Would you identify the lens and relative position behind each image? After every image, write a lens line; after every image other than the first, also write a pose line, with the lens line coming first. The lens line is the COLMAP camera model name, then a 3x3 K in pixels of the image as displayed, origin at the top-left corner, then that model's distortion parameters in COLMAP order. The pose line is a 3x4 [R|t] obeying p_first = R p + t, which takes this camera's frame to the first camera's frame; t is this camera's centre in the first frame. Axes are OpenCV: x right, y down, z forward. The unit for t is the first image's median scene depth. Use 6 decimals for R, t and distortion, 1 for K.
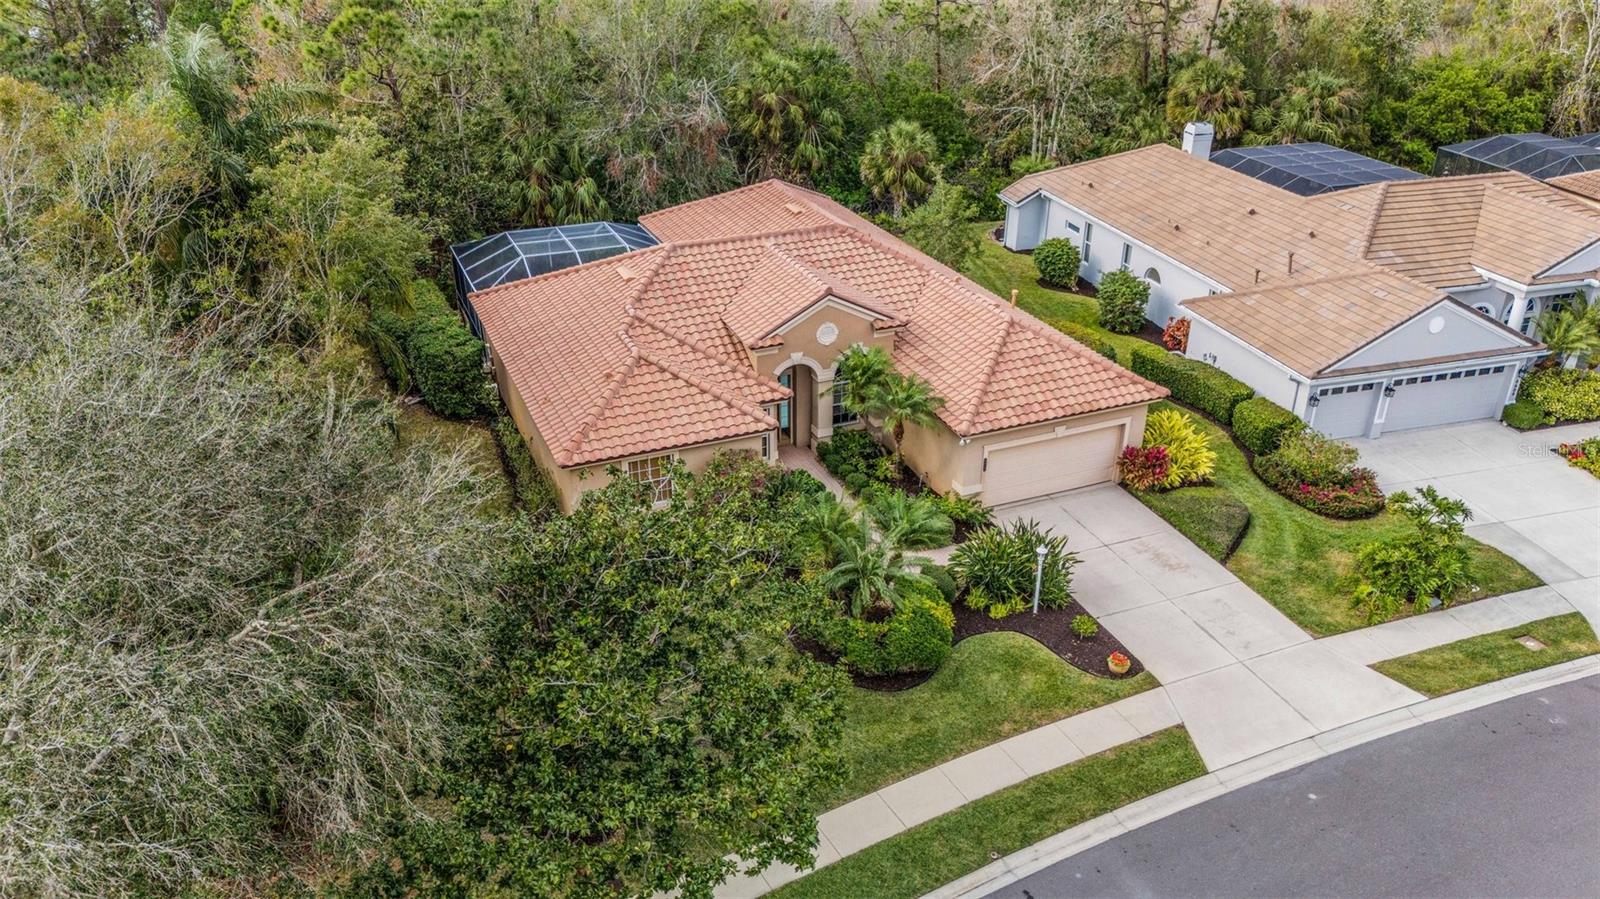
lens RADIAL K [[1163.5, 0, 778.8], [0, 1163.5, 457.3], [0, 0, 1]] dist [0.099760, -0.090341]
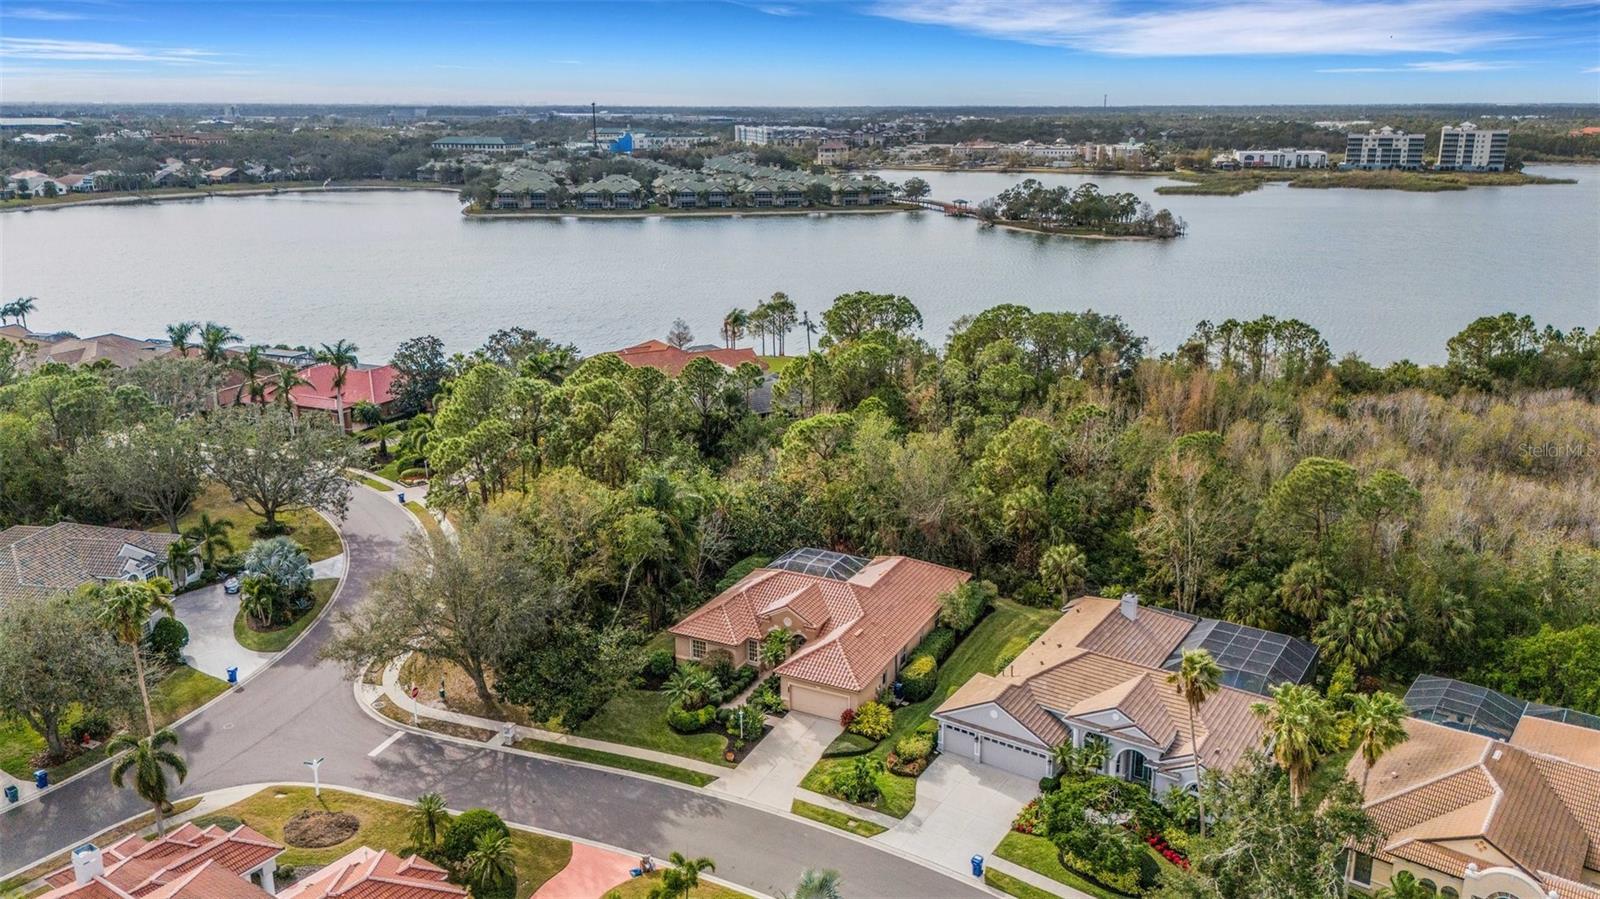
lens RADIAL K [[1178.7, 0, 800.0], [0, 1178.7, 449.5], [0, 0, 1]] dist [0.088035, -0.106507]
pose [[0.645726, 0.204031, -0.735805, 1.823777], [-0.342134, 0.938802, -0.039930, -0.362139], [0.682629, 0.277528, 0.676015, -0.802431]]
